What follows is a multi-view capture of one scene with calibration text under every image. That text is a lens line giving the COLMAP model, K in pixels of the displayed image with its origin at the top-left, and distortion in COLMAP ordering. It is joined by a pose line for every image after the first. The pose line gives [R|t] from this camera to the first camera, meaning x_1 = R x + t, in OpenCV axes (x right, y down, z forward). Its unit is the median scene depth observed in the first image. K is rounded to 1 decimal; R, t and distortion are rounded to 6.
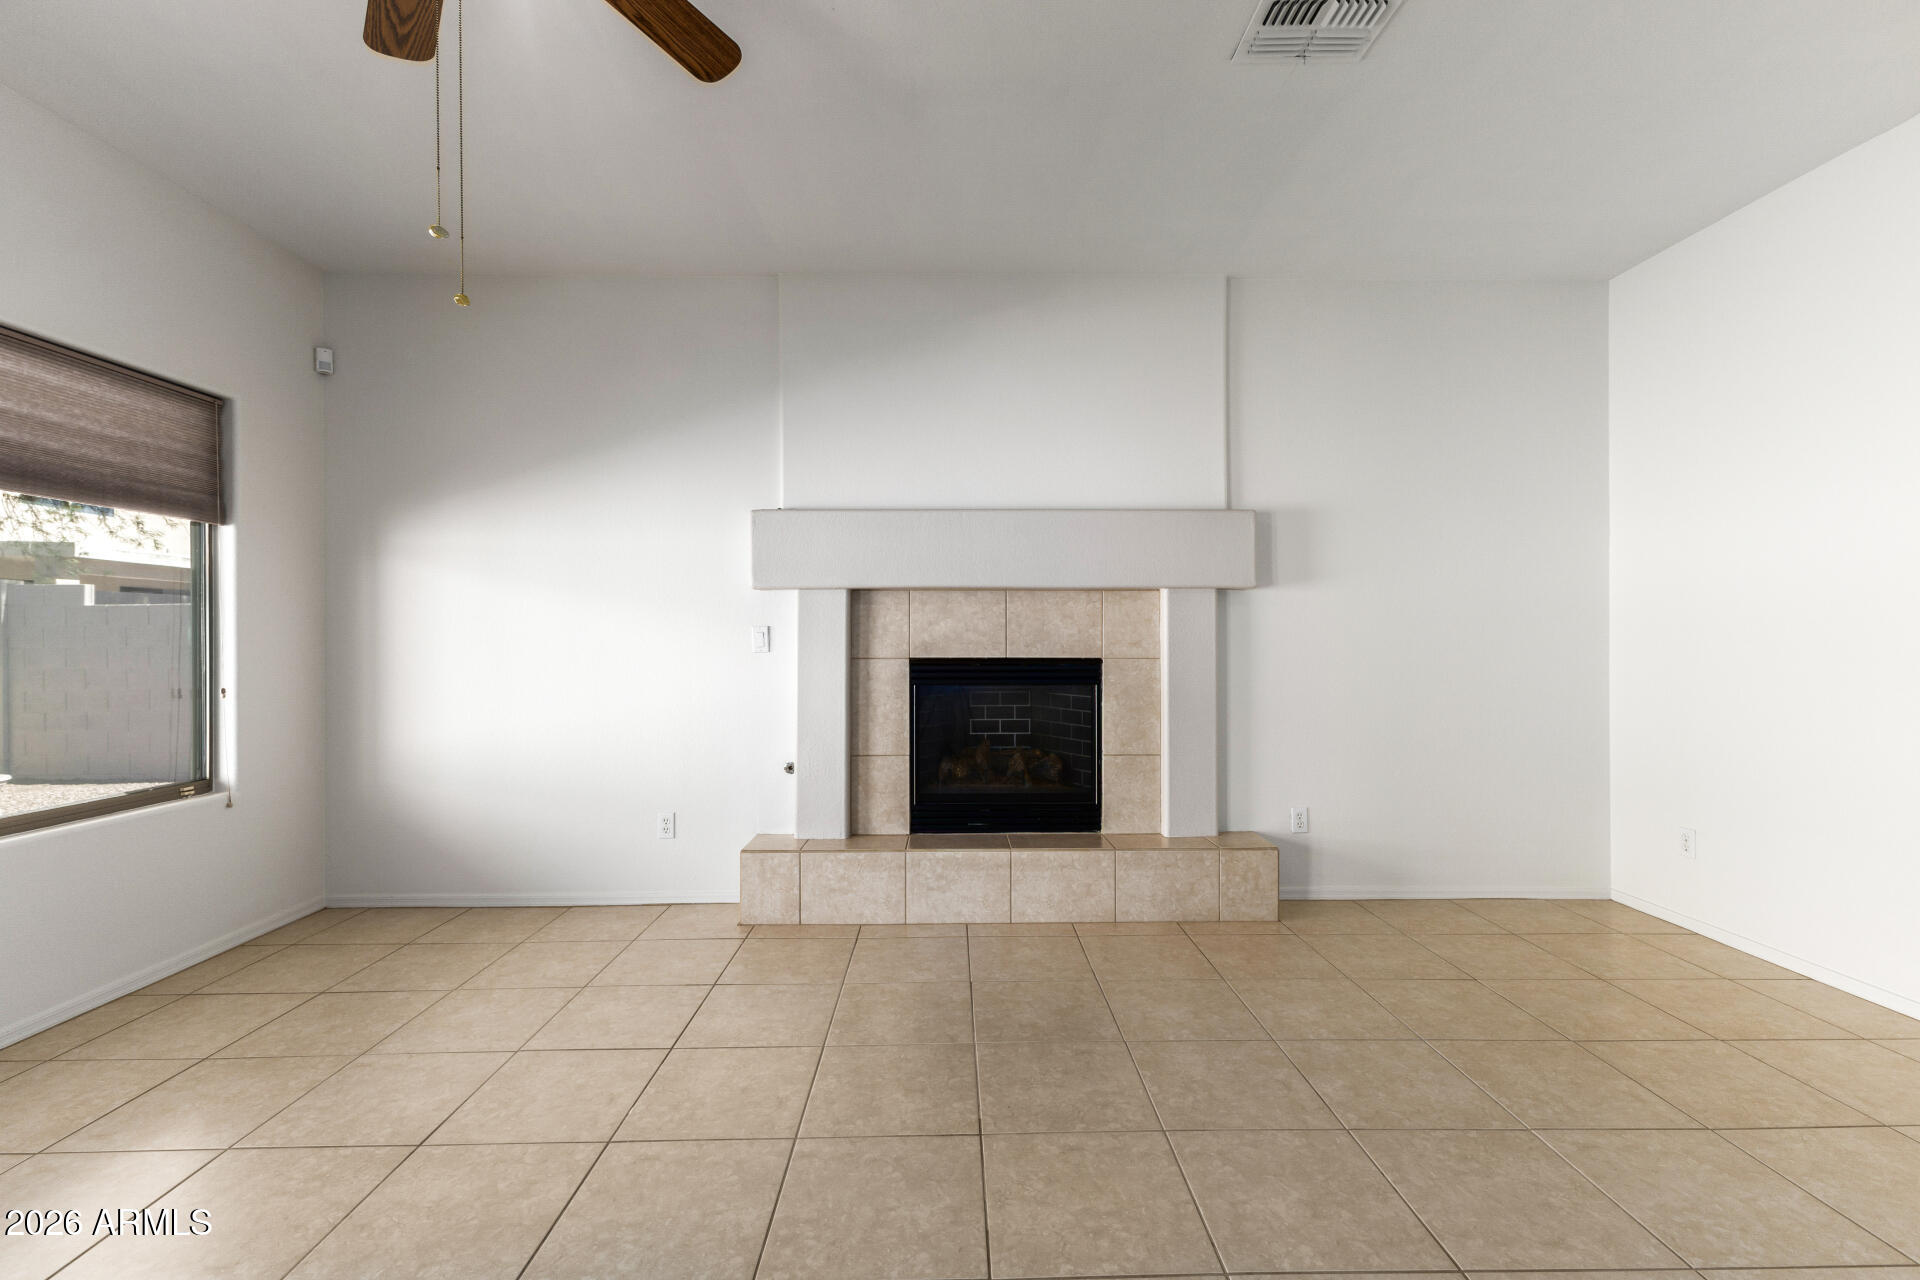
lens RADIAL K [[826.1, 0, 960.0], [0, 826.1, 640.0], [0, 0, 1]] dist [0.009994, -0.000592]
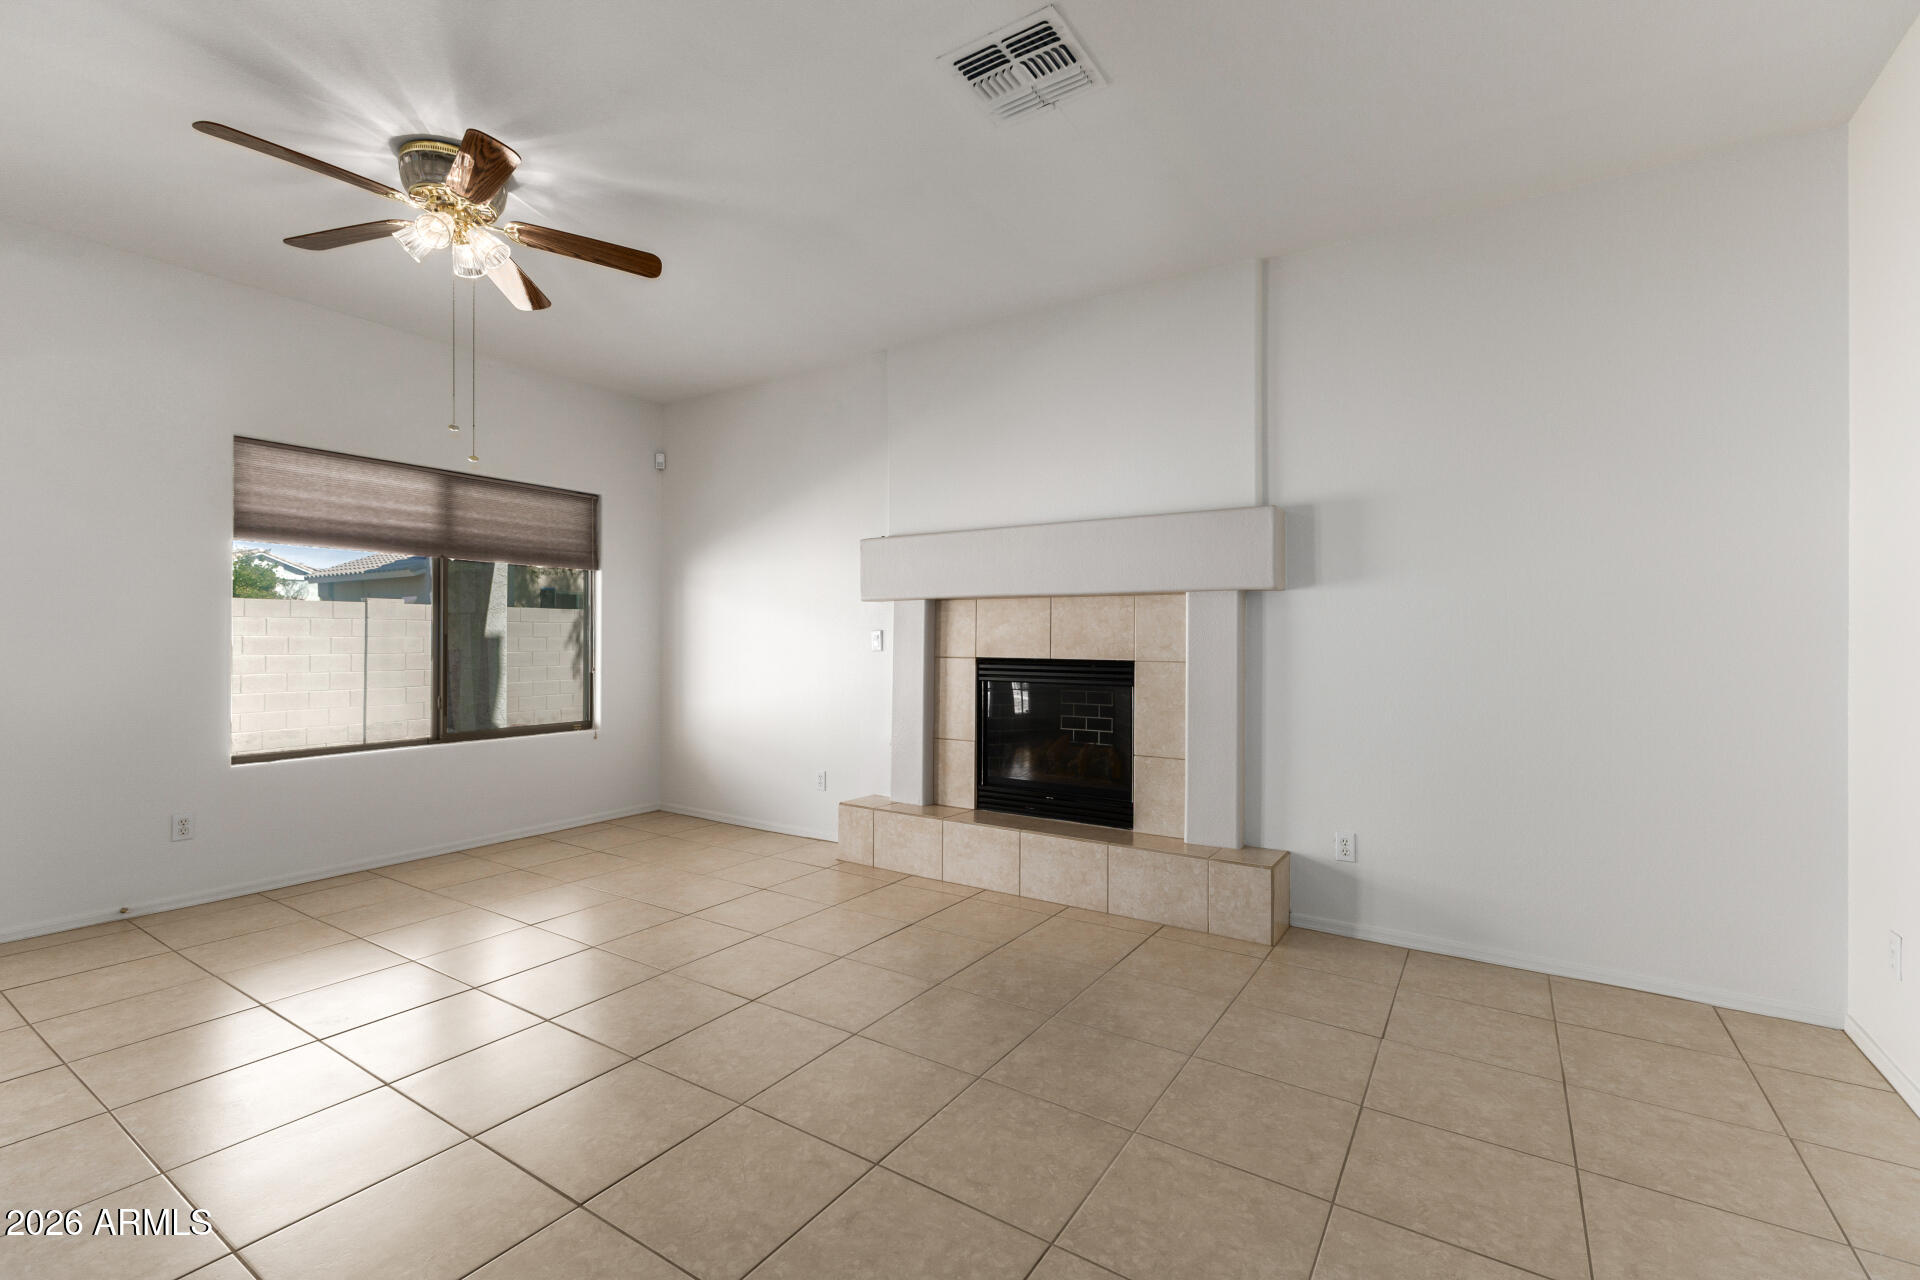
lens RADIAL K [[826.1, 0, 960.0], [0, 826.1, 640.0], [0, 0, 1]] dist [0.009994, -0.000592]
pose [[0.827407, 0.005227, -0.561579, 0.574145], [-0.007726, 0.999968, -0.002075, -0.000142], [0.561550, 0.006055, 0.827421, 0.028073]]
